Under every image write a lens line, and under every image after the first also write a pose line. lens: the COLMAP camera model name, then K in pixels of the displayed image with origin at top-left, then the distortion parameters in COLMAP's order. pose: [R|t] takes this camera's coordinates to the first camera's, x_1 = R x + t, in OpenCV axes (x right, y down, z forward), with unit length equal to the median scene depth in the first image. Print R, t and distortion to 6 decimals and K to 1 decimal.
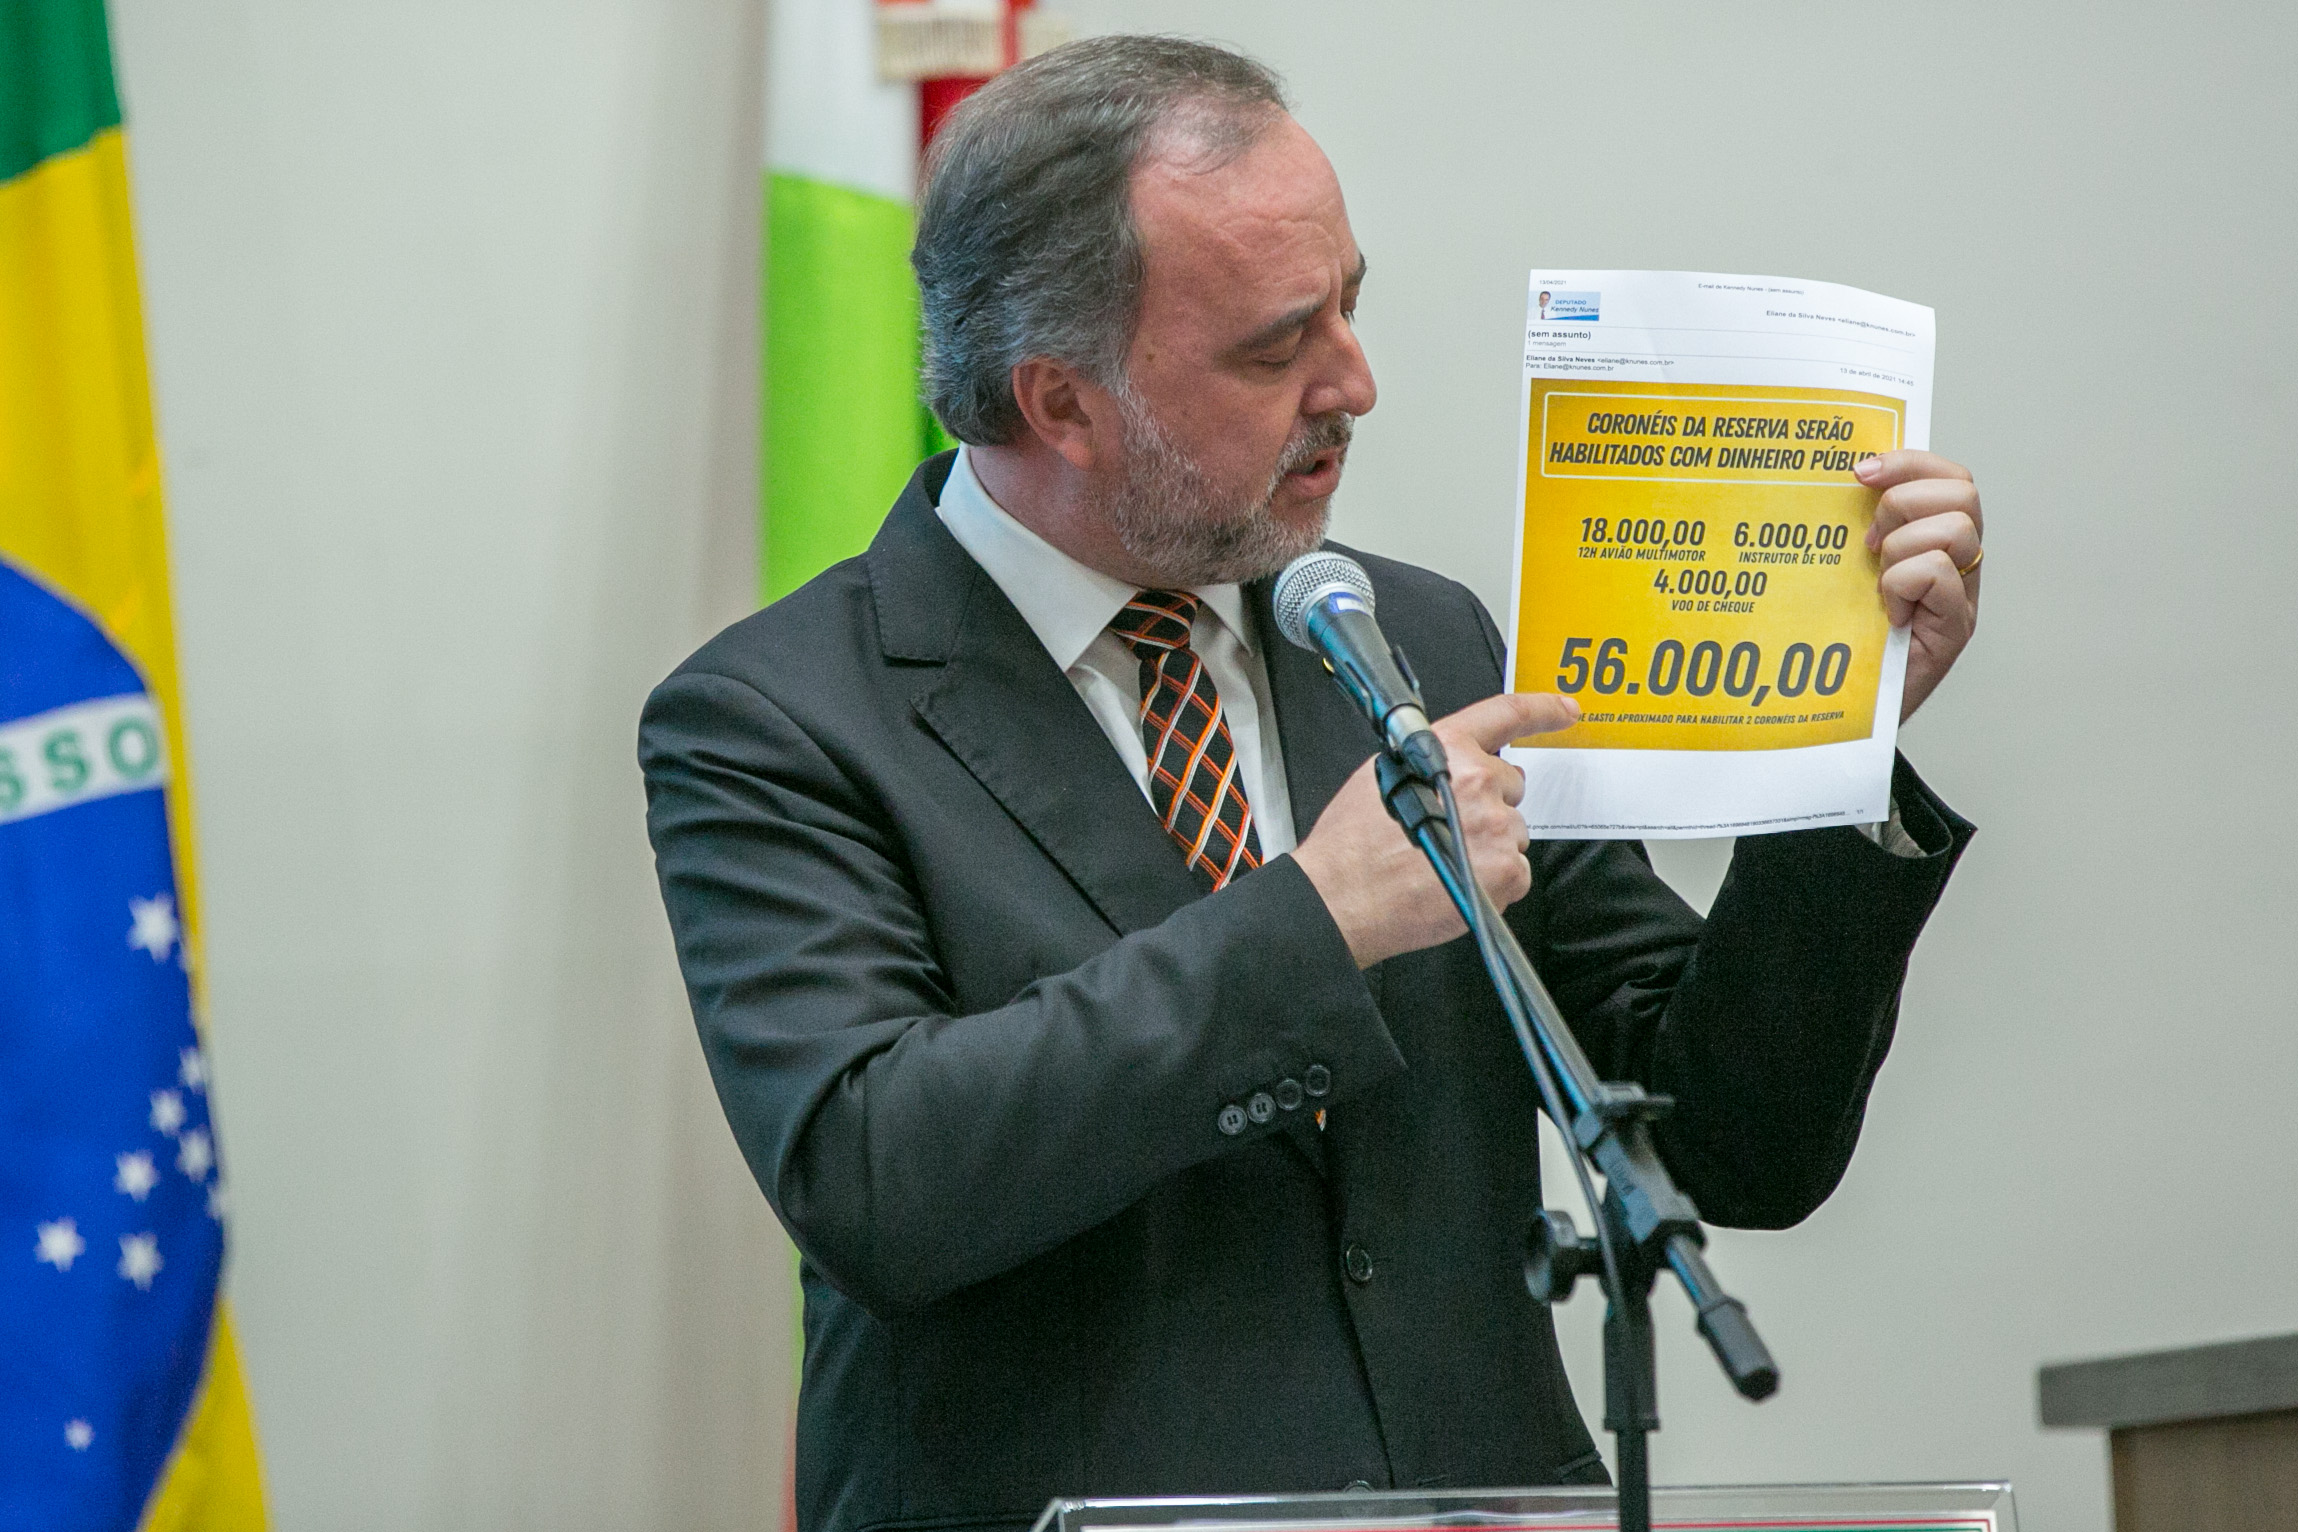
lens RADIAL K [[14470.0, 0, 1089.1], [0, 14470.0, 621.3], [0, 0, 1]] dist [1.233610, 0.000000]
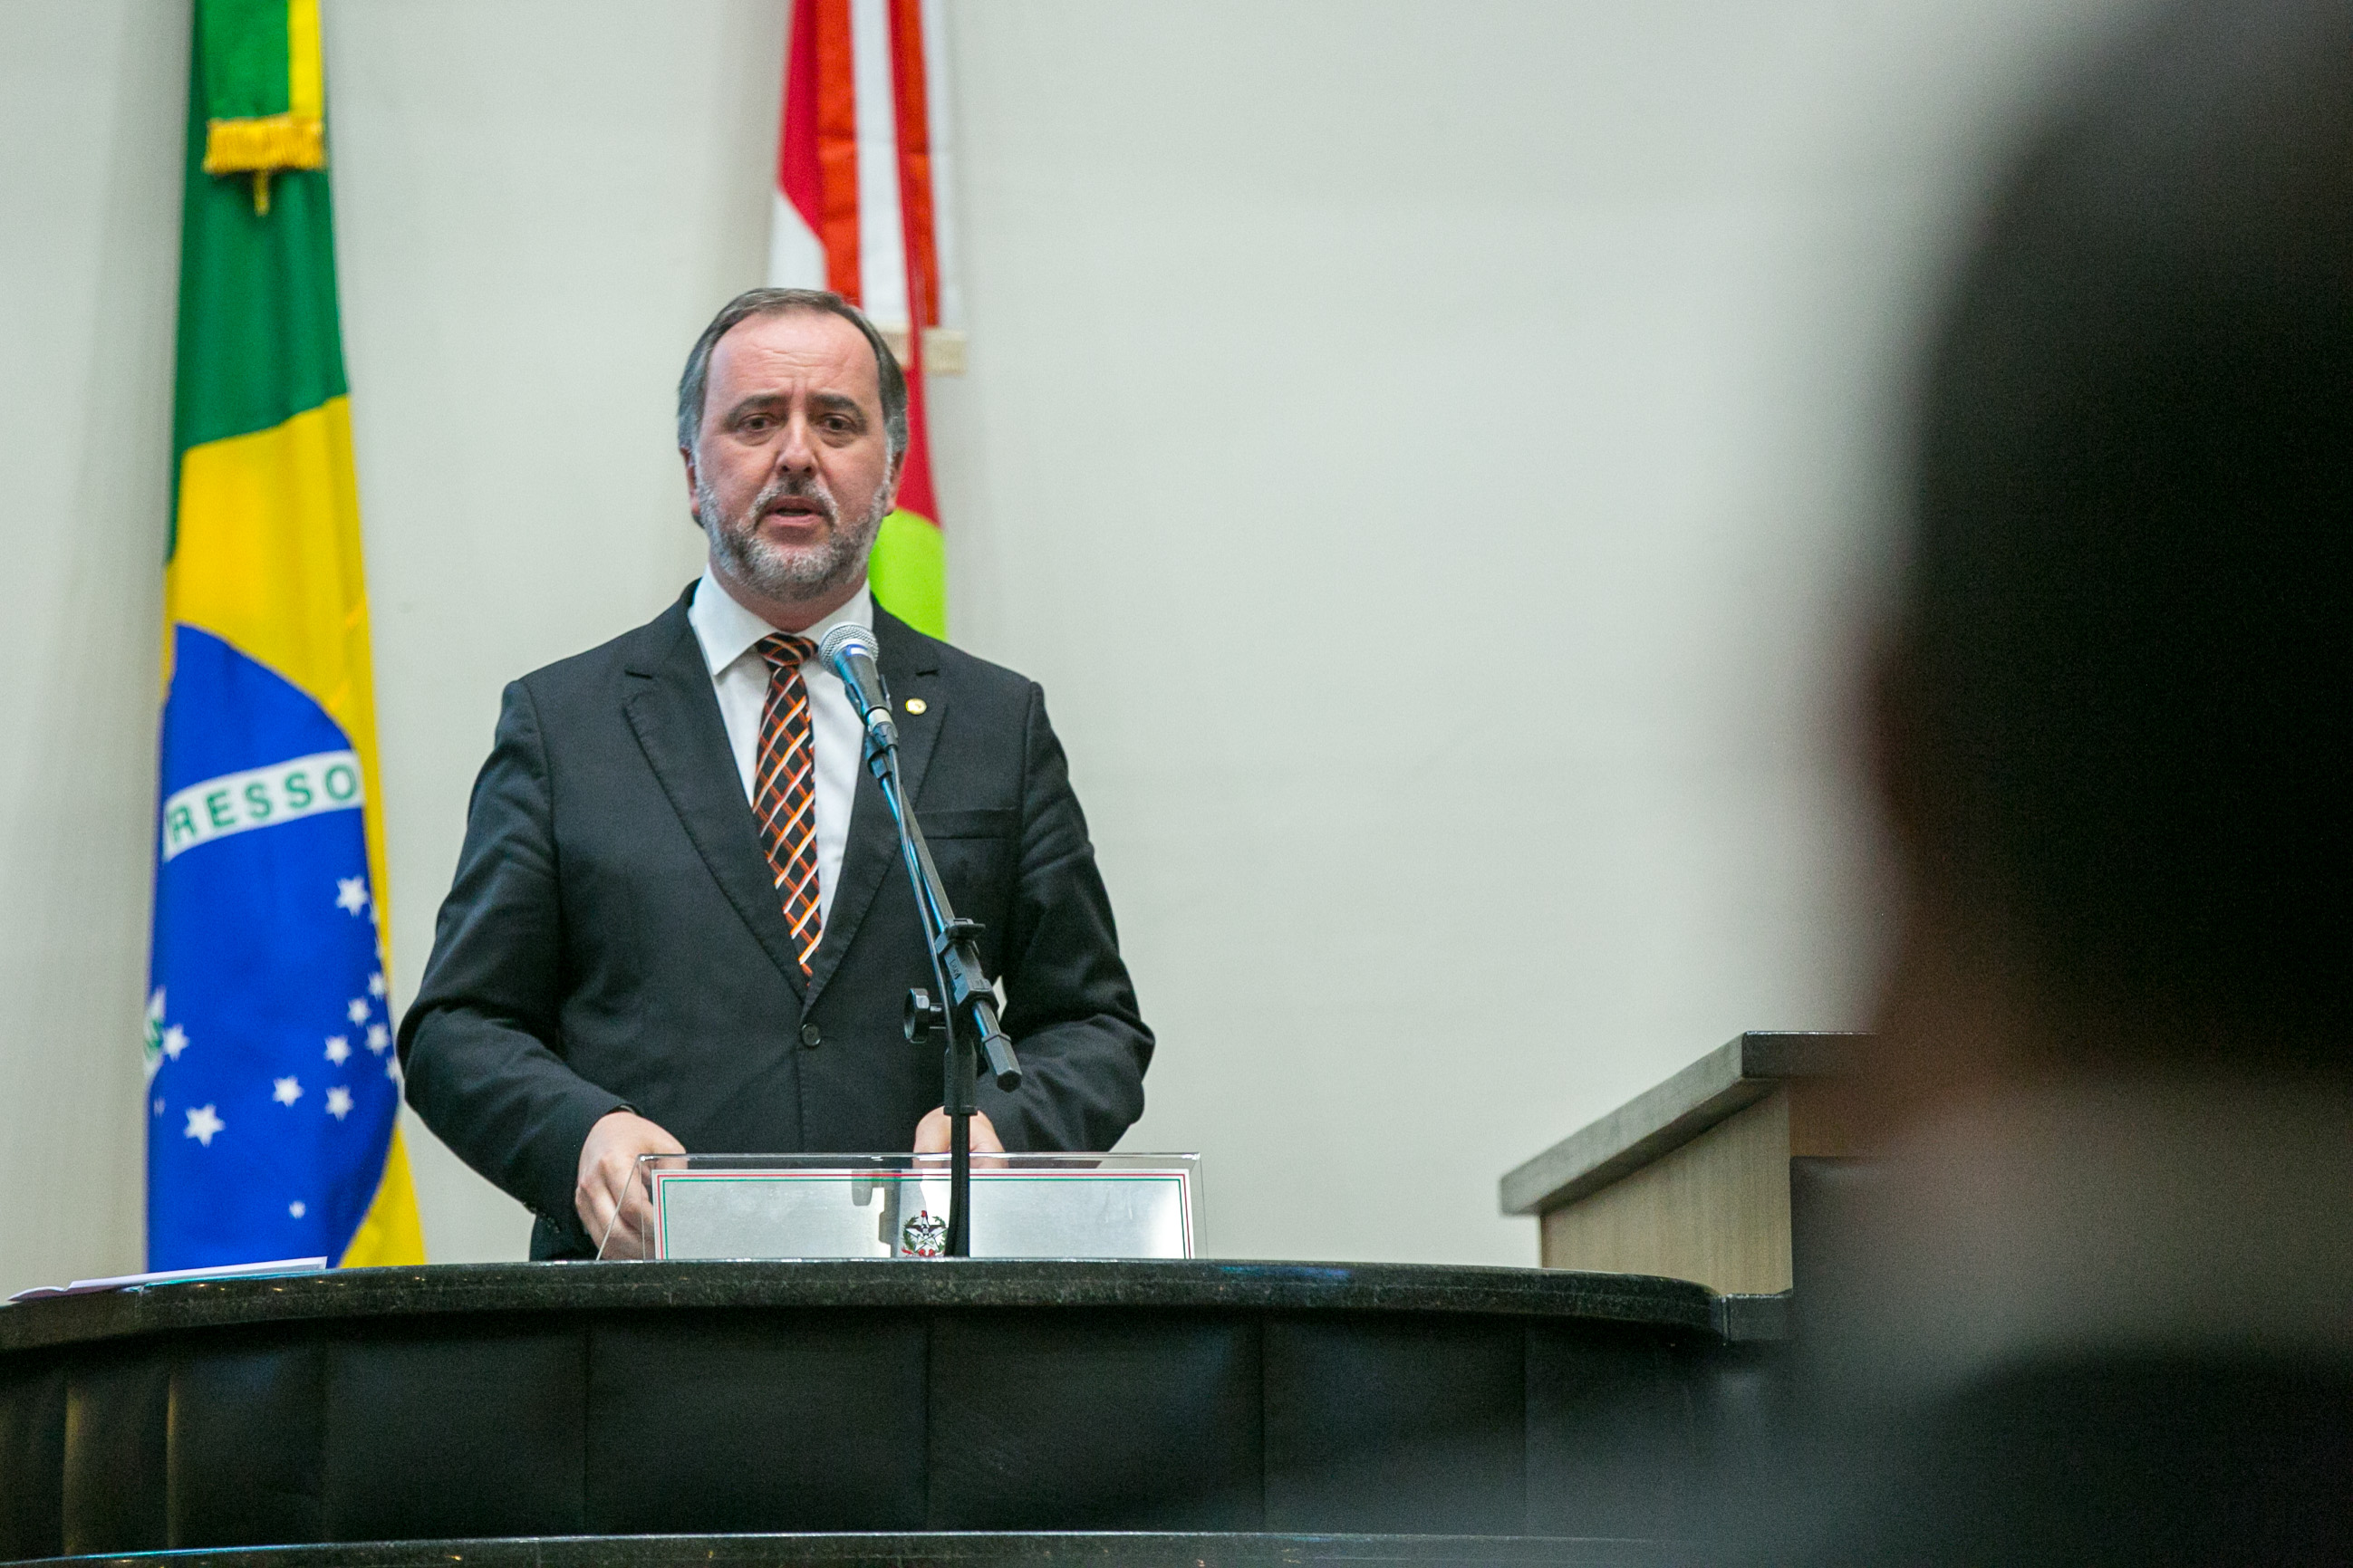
lens RADIAL K [[12150.1, 0, 1170.6], [0, 12150.1, 780.4], [0, 0, 1]] dist [0.684123, 0.000000]
pose [[0.997698, 0.011682, -0.066807, 0.115023], [-0.012533, 0.999845, -0.012343, 0.023937], [0.066653, 0.013151, 0.997690, -0.328438]]
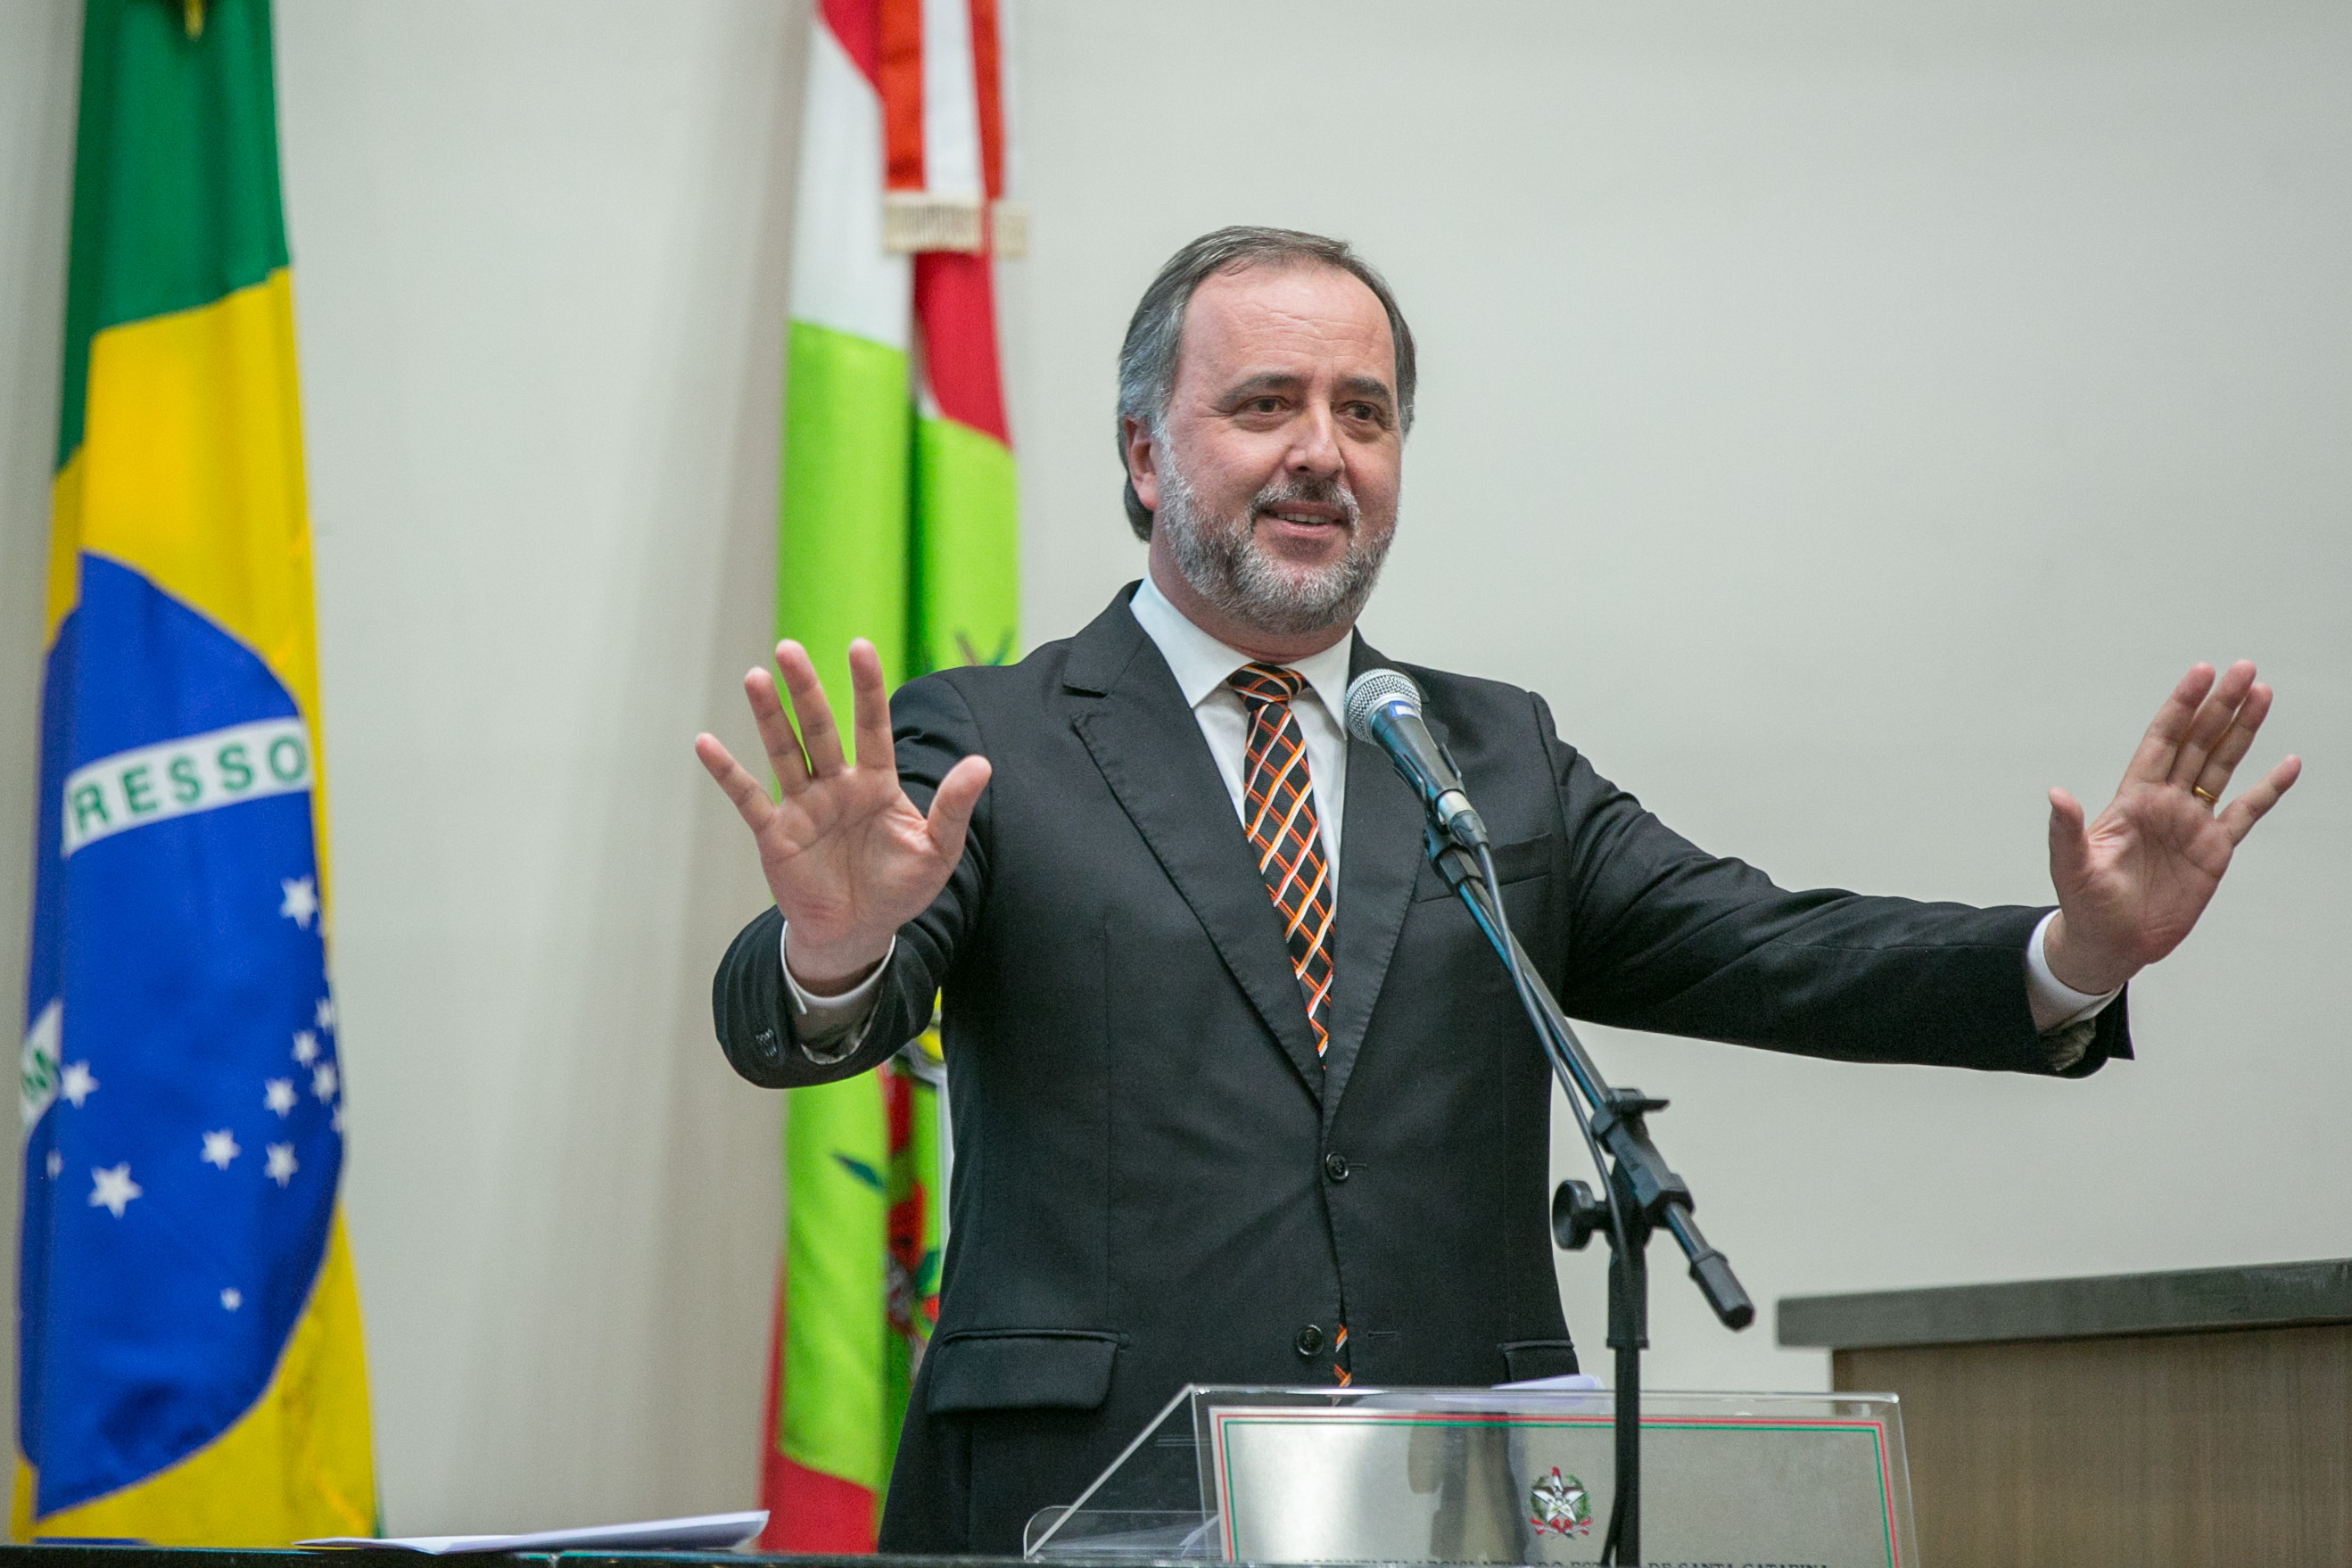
lens RADIAL K [[12741.5, 0, 1079.0], [0, 12741.5, 738.1], [0, 0, 1]] dist [1.123121, 0.000000]
pose [[0.998154, 0.036851, 0.048284, -0.051169], [-0.037385, 0.999249, 0.010224, -0.007171], [-0.047871, -0.012010, 0.998781, -0.116427]]
